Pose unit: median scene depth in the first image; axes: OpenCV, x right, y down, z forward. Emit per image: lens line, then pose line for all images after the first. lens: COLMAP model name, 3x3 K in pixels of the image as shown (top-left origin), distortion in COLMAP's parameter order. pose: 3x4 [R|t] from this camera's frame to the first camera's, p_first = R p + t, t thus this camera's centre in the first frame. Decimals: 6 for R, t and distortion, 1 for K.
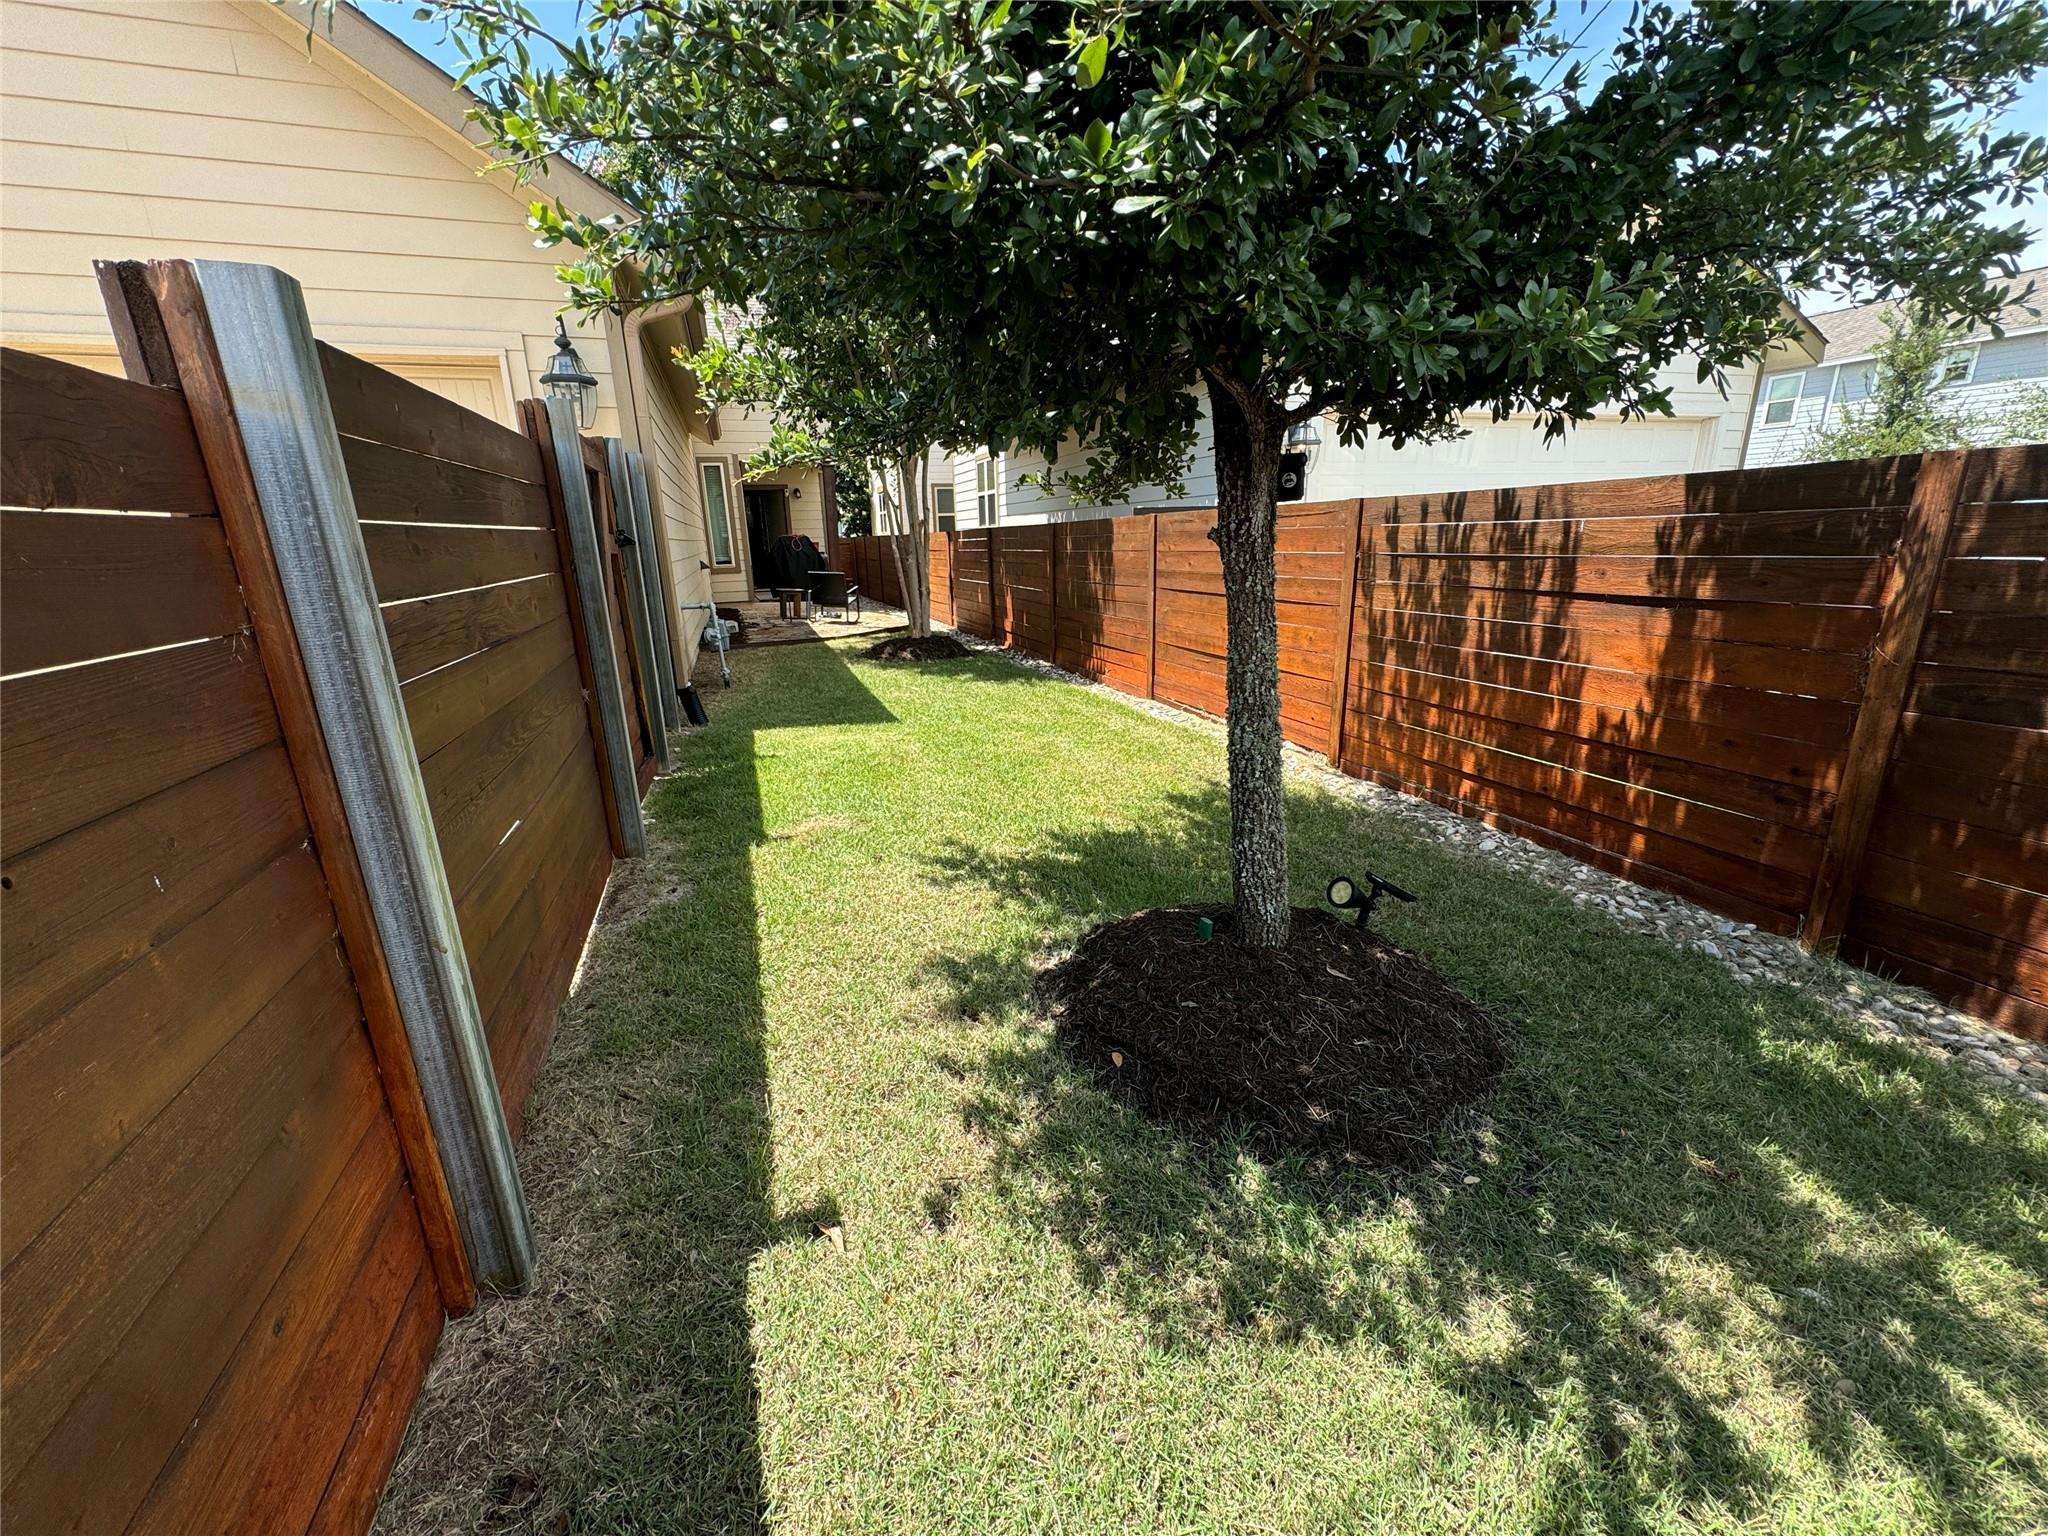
lens RADIAL K [[821.0, 0, 1018.9], [0, 821.0, 769.0], [0, 0, 1]] dist [-0.002482, 0.000957]
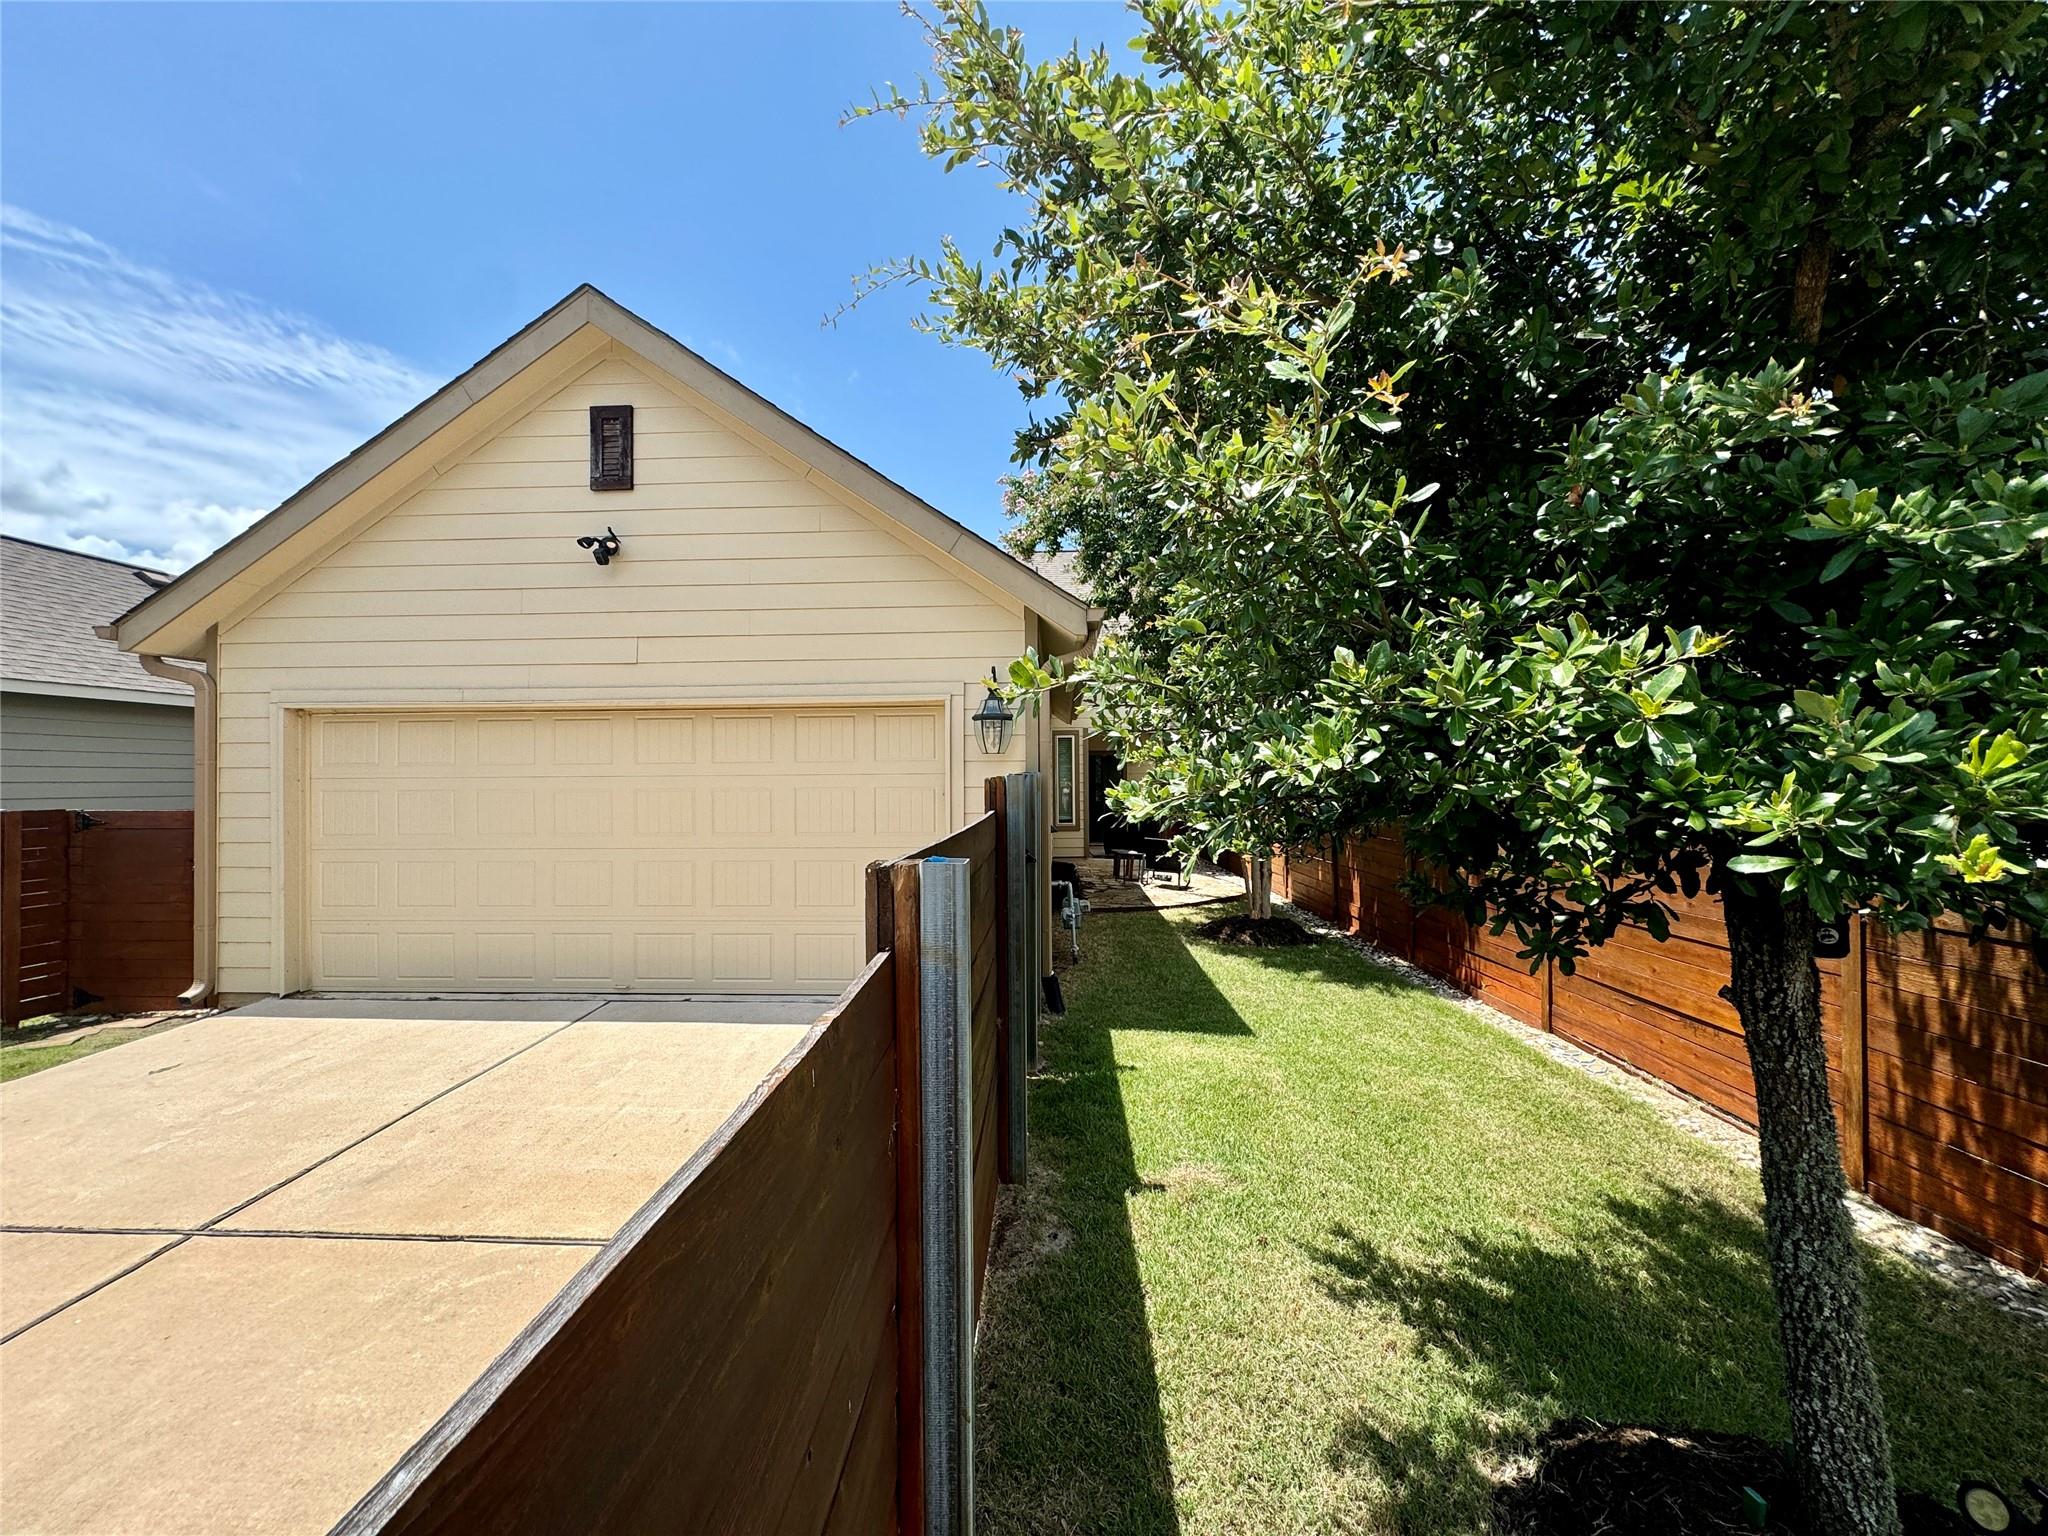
lens RADIAL K [[821.0, 0, 1021.4], [0, 821.0, 770.5], [0, 0, 1]] dist [-0.002482, 0.000957]
pose [[0.931214, 0.018629, -0.363996, -0.078141], [-0.120966, 0.957881, -0.260445, -0.099817], [0.343813, 0.286561, 0.894246, -0.058576]]
